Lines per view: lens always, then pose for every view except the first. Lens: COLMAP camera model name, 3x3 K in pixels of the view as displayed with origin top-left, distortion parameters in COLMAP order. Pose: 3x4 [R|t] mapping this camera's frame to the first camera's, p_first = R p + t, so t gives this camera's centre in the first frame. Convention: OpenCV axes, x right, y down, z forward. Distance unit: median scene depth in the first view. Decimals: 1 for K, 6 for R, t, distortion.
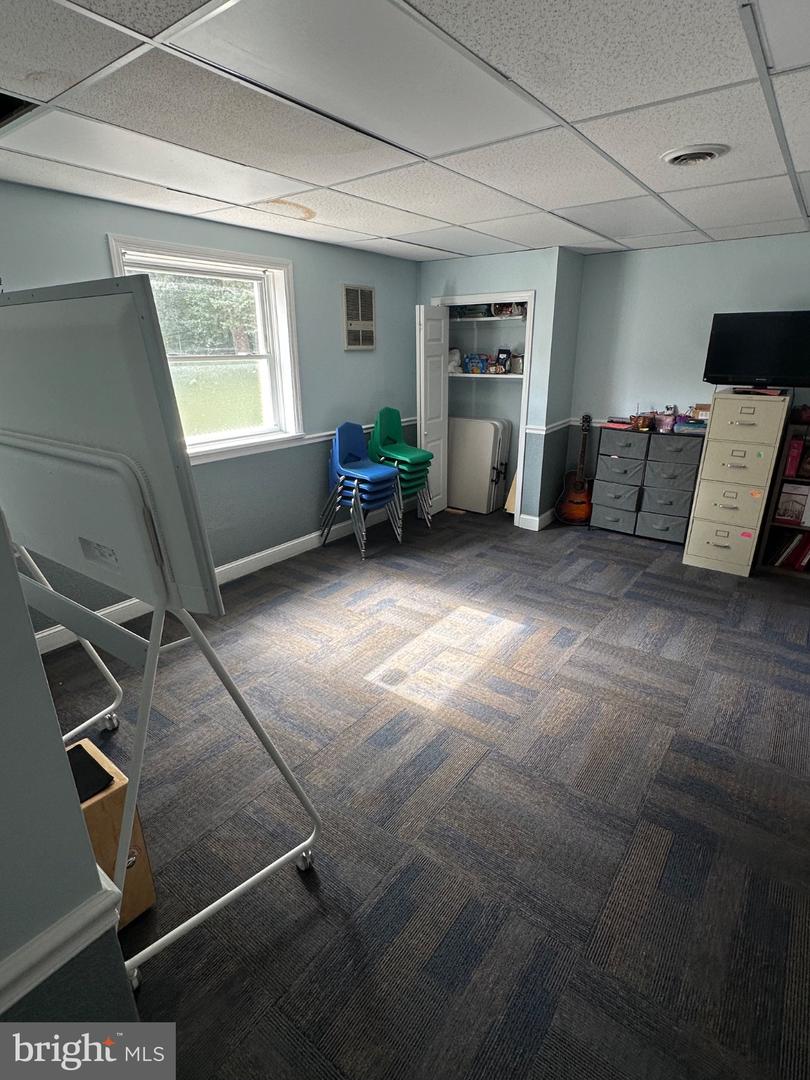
lens RADIAL K [[543.4, 0, 405.2], [0, 543.4, 537.8], [0, 0, 1]] dist [-0.002705, 0.001649]
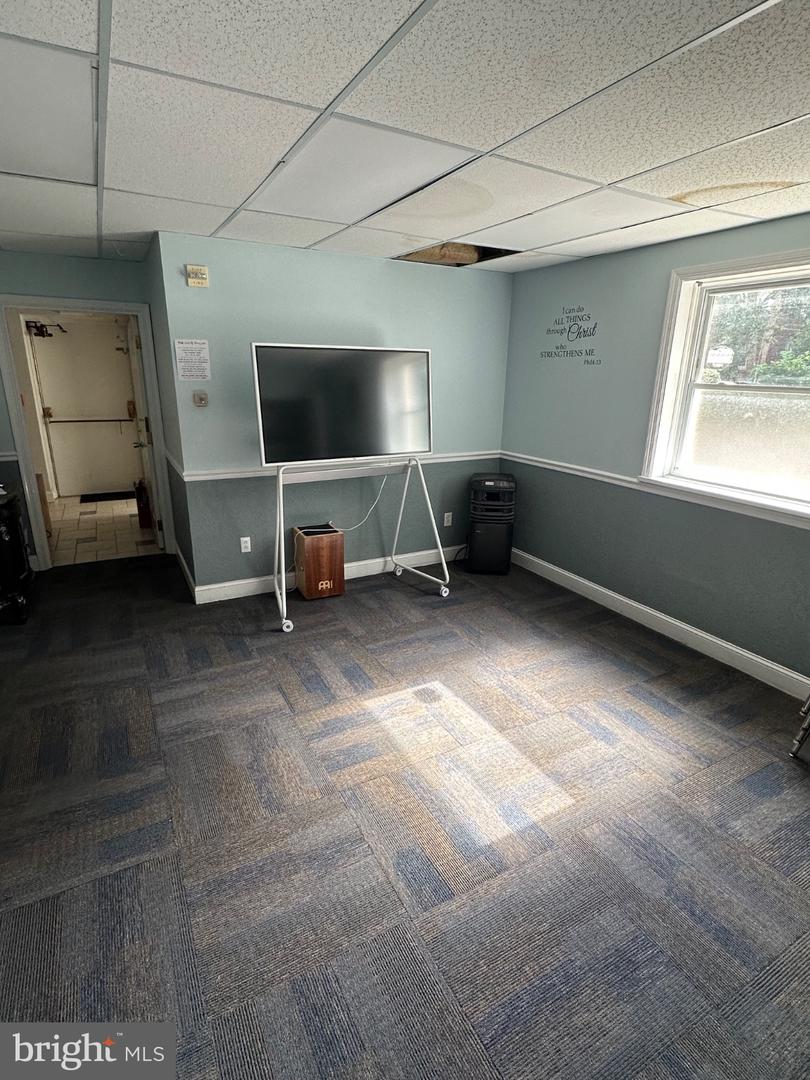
lens RADIAL K [[543.4, 0, 404.2], [0, 543.4, 538.2], [0, 0, 1]] dist [-0.002705, 0.001649]
pose [[-0.413093, 0.270055, -0.869727, 0.600882], [-0.320079, 0.851035, 0.416279, -0.299017], [0.852587, 0.450343, -0.265117, 0.836394]]
